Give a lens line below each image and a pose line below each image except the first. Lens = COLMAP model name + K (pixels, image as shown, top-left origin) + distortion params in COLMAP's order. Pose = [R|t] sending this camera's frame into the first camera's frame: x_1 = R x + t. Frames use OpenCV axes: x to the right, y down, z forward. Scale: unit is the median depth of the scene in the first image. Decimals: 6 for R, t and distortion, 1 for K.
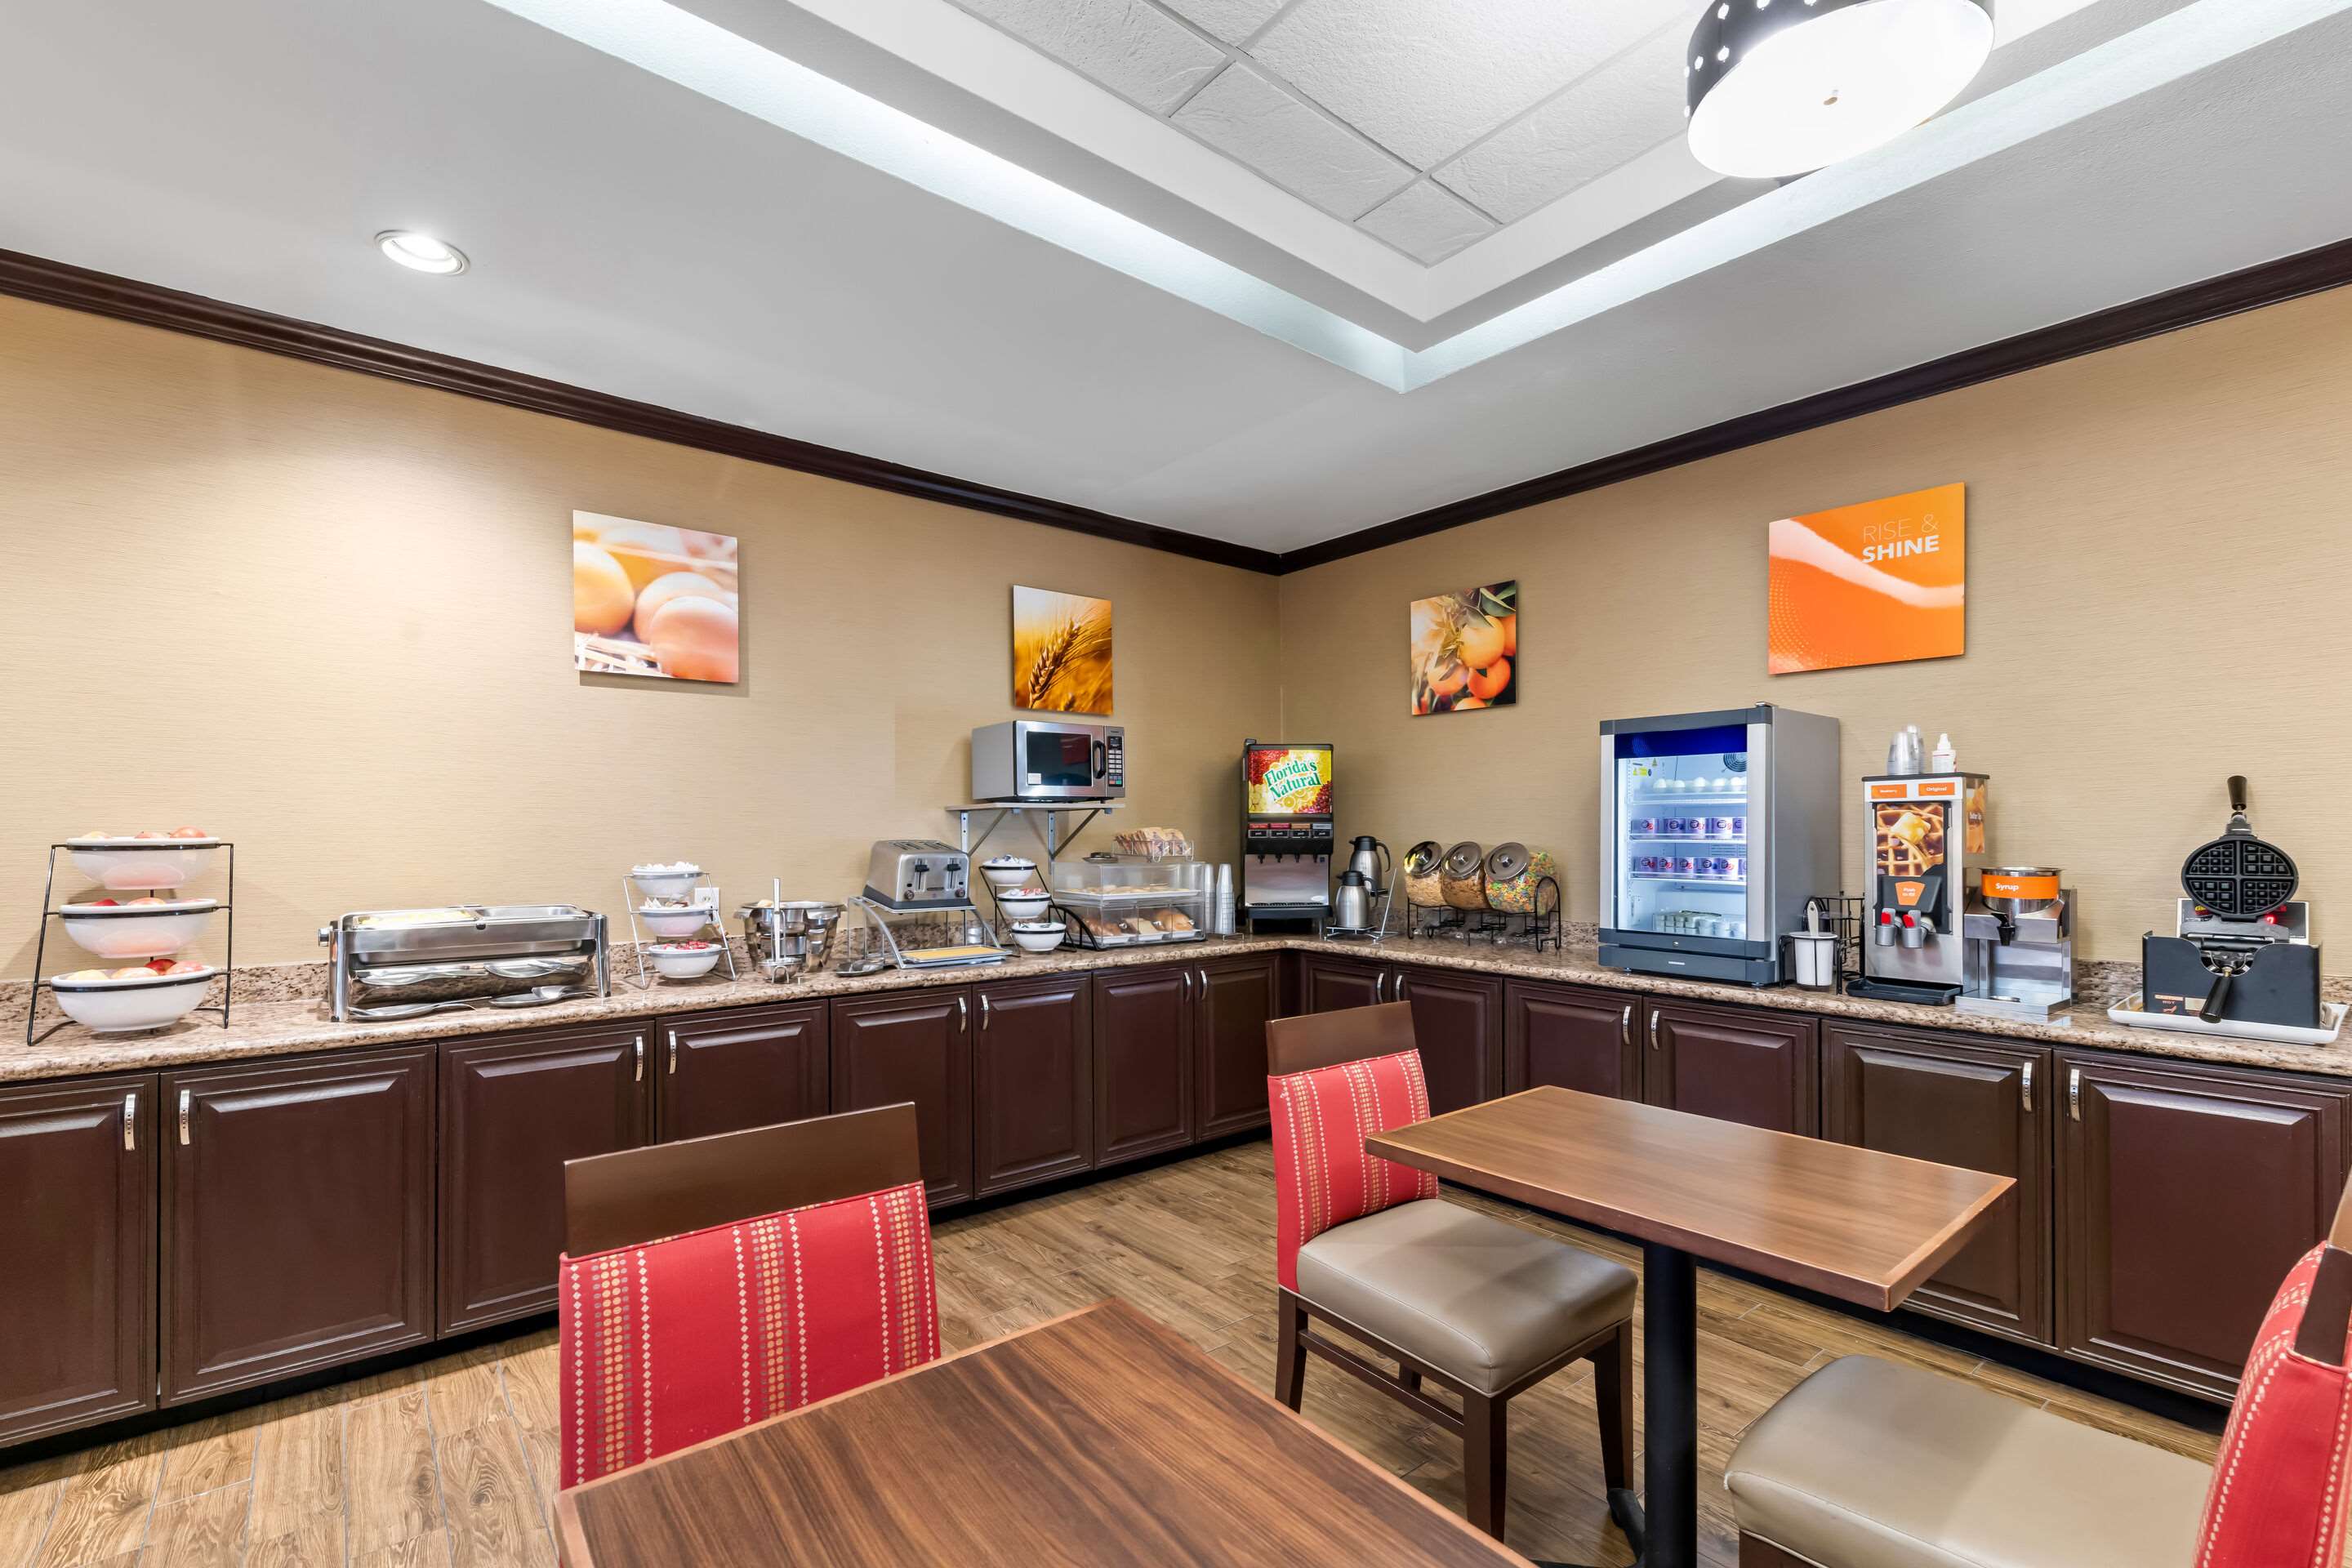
lens RADIAL K [[1020.6, 0, 1171.2], [0, 1020.6, 827.3], [0, 0, 1]] dist [-0.000754, -0.000091]
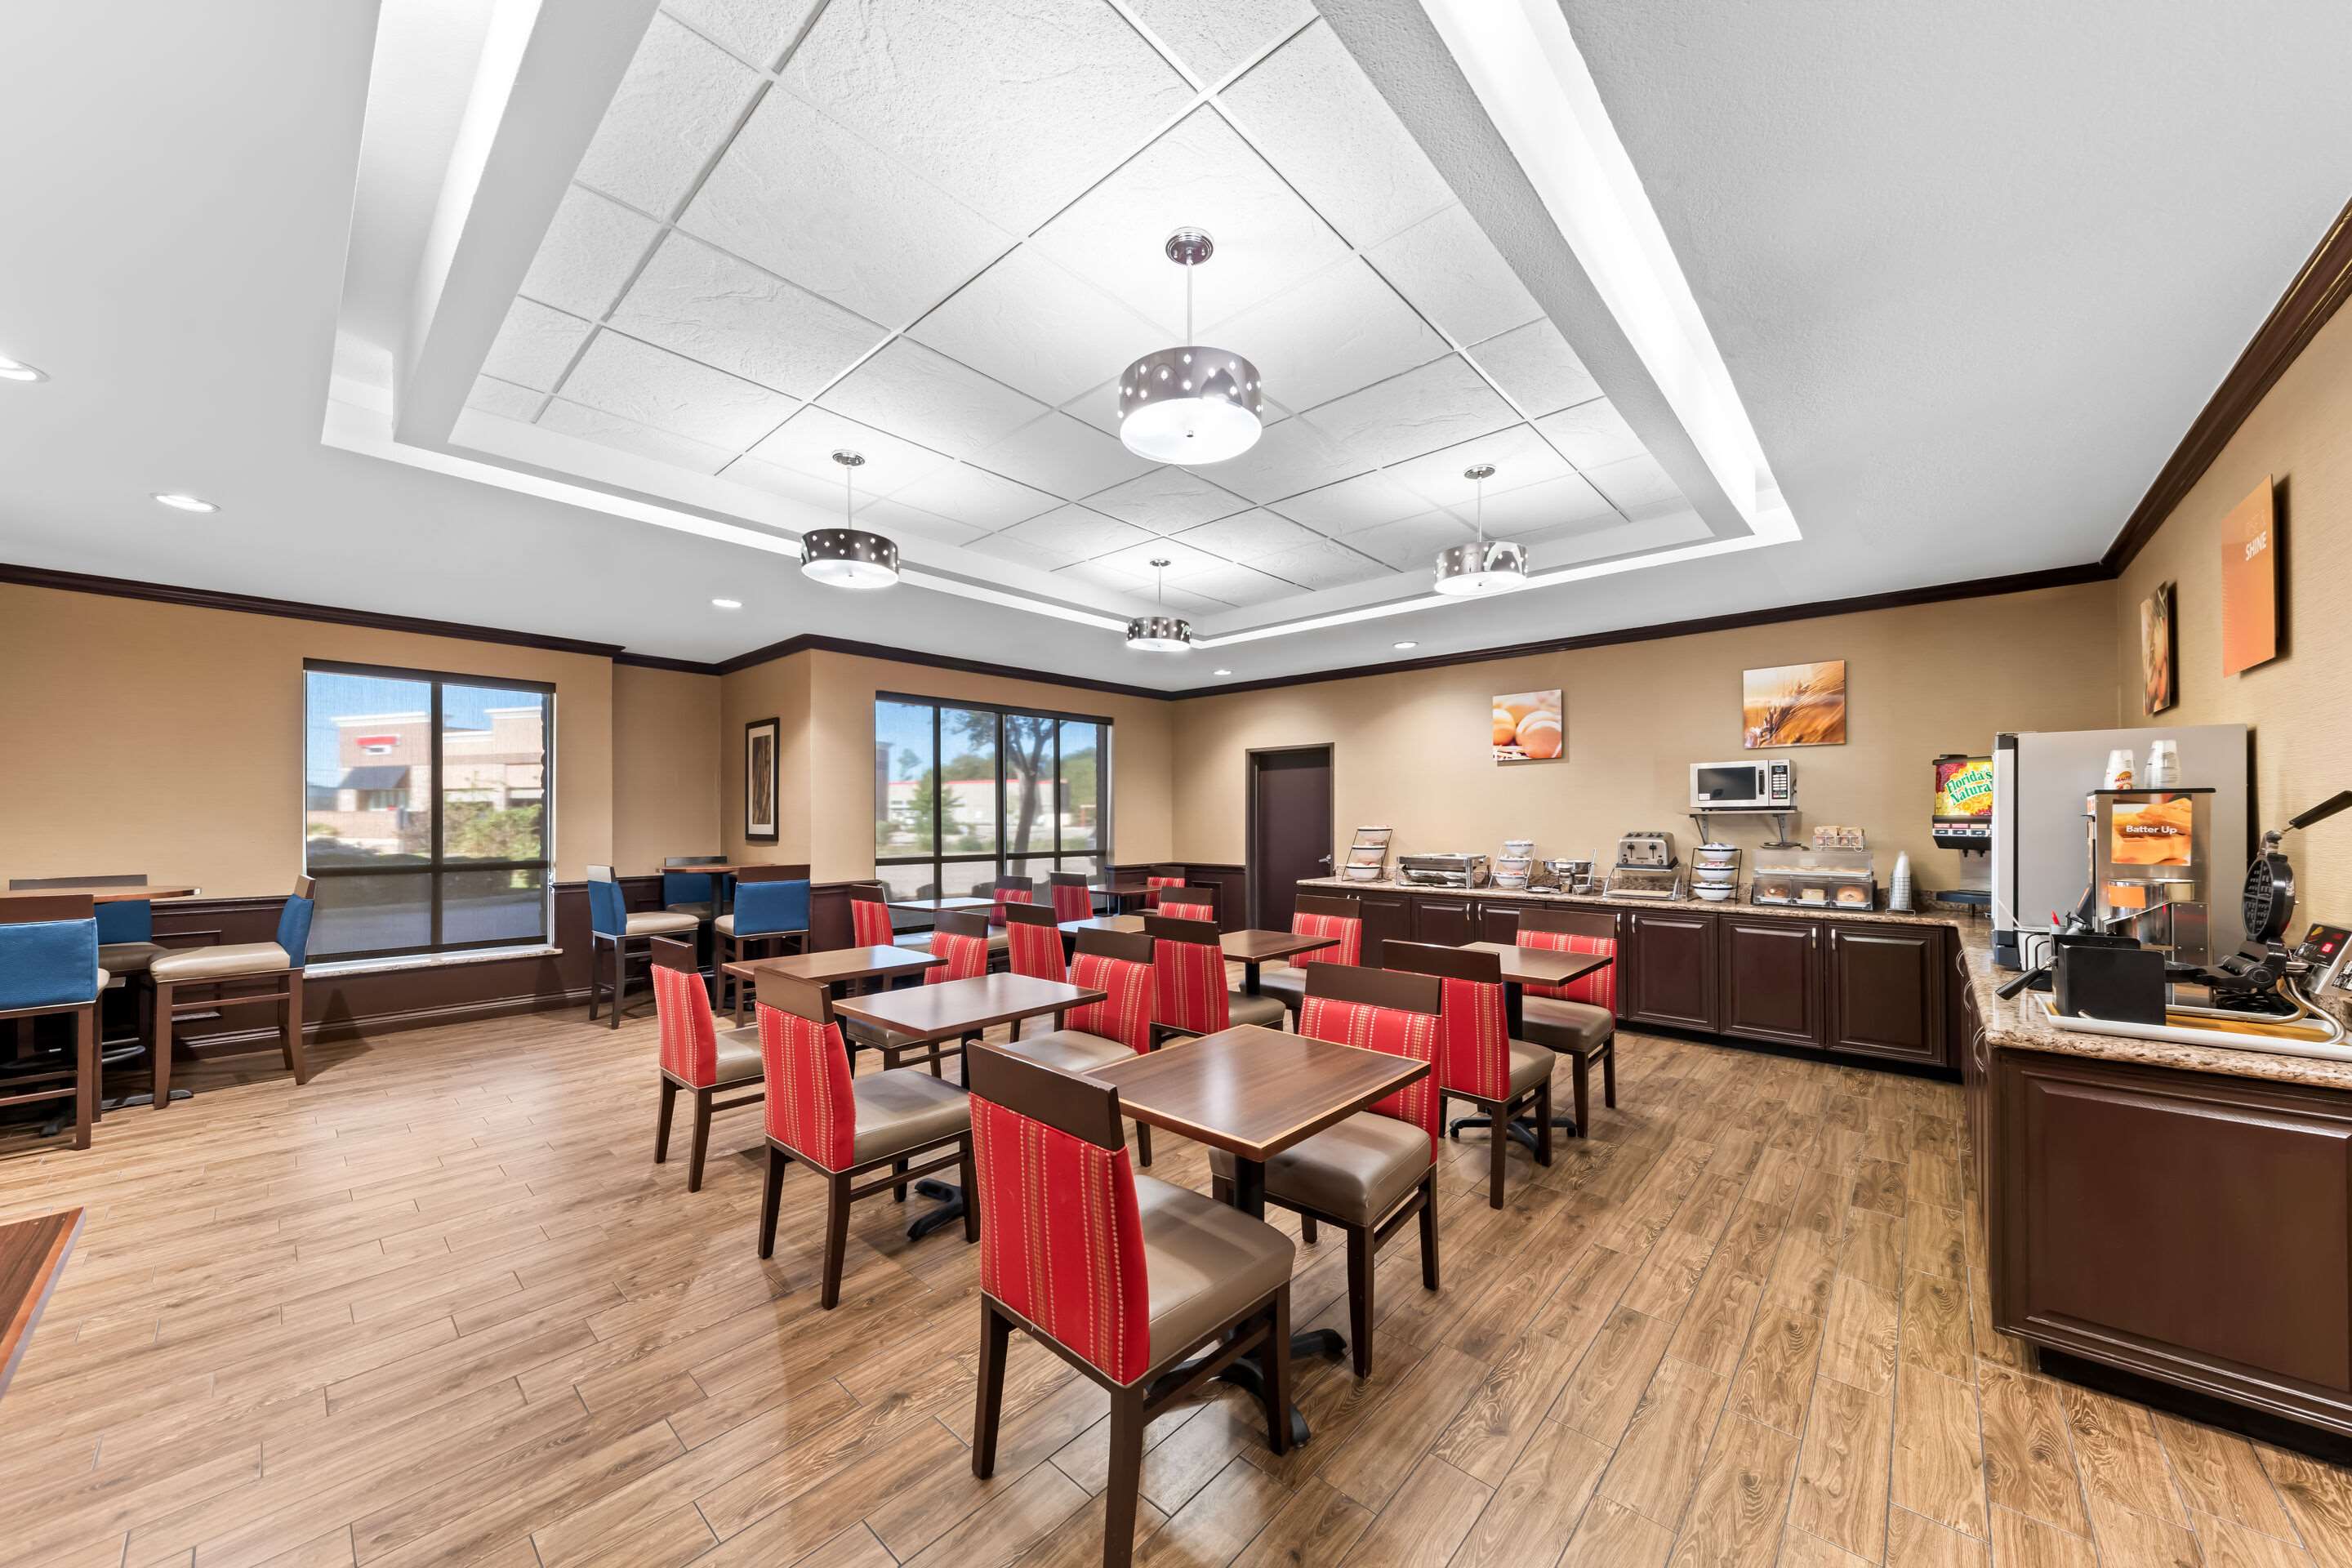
lens RADIAL K [[825.3, 0, 1169.7], [0, 825.3, 818.0], [0, 0, 1]] dist [-0.001329, -0.000168]
pose [[0.162618, 0.004357, -0.986679, 1.075644], [0.007328, 0.999957, 0.005624, -0.027050], [0.986662, -0.008145, 0.162579, -0.089874]]
